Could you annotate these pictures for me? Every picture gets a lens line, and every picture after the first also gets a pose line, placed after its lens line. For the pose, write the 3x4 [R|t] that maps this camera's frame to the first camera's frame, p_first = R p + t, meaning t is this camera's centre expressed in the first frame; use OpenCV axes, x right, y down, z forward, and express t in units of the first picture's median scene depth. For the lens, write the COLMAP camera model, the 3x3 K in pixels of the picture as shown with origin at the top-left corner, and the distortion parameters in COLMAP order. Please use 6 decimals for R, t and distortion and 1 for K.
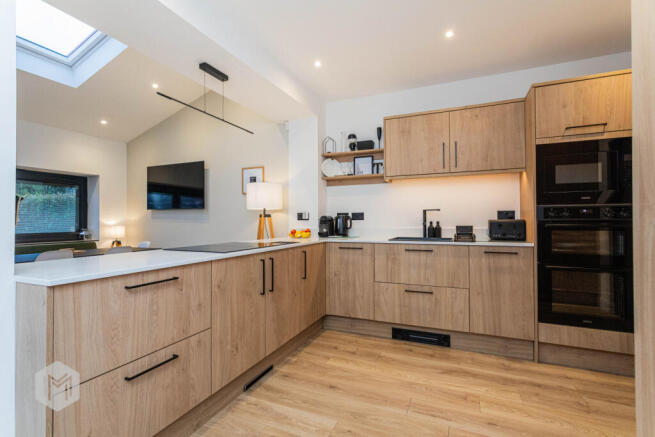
lens RADIAL K [[310.6, 0, 323.6], [0, 310.6, 219.8], [0, 0, 1]] dist [0.000289, -0.000213]
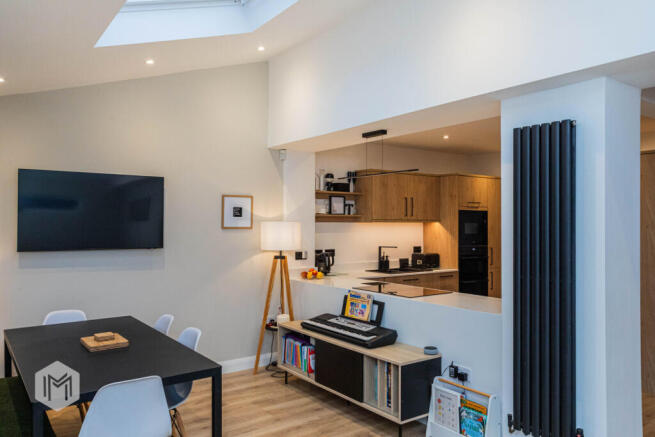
lens RADIAL K [[492.3, 0, 328.8], [0, 492.3, 219.9], [0, 0, 1]] dist [0.011971, 0.003471]
pose [[0.500151, 0.016596, 0.865779, -1.321670], [-0.002099, 0.999837, -0.017954, -0.092485], [-0.865935, 0.007162, 0.500105, 0.185299]]
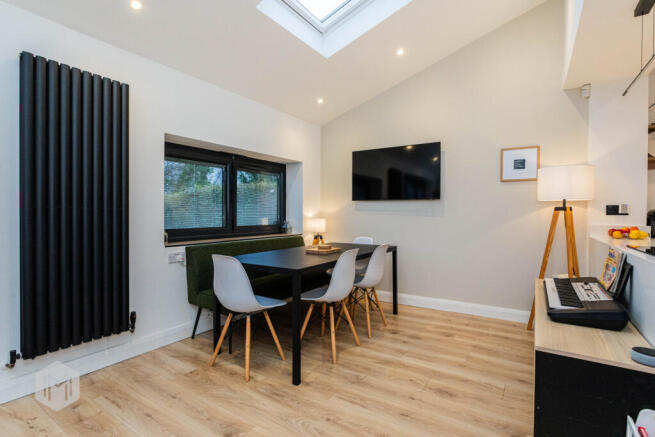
lens RADIAL K [[319.8, 0, 322.2], [0, 319.8, 214.1], [0, 0, 1]] dist [-0.000770, -0.000192]
pose [[0.987277, 0.011203, -0.158612, -0.655740], [-0.009803, 0.999906, 0.009605, -0.001620], [0.158704, -0.007928, 0.987294, 0.119792]]
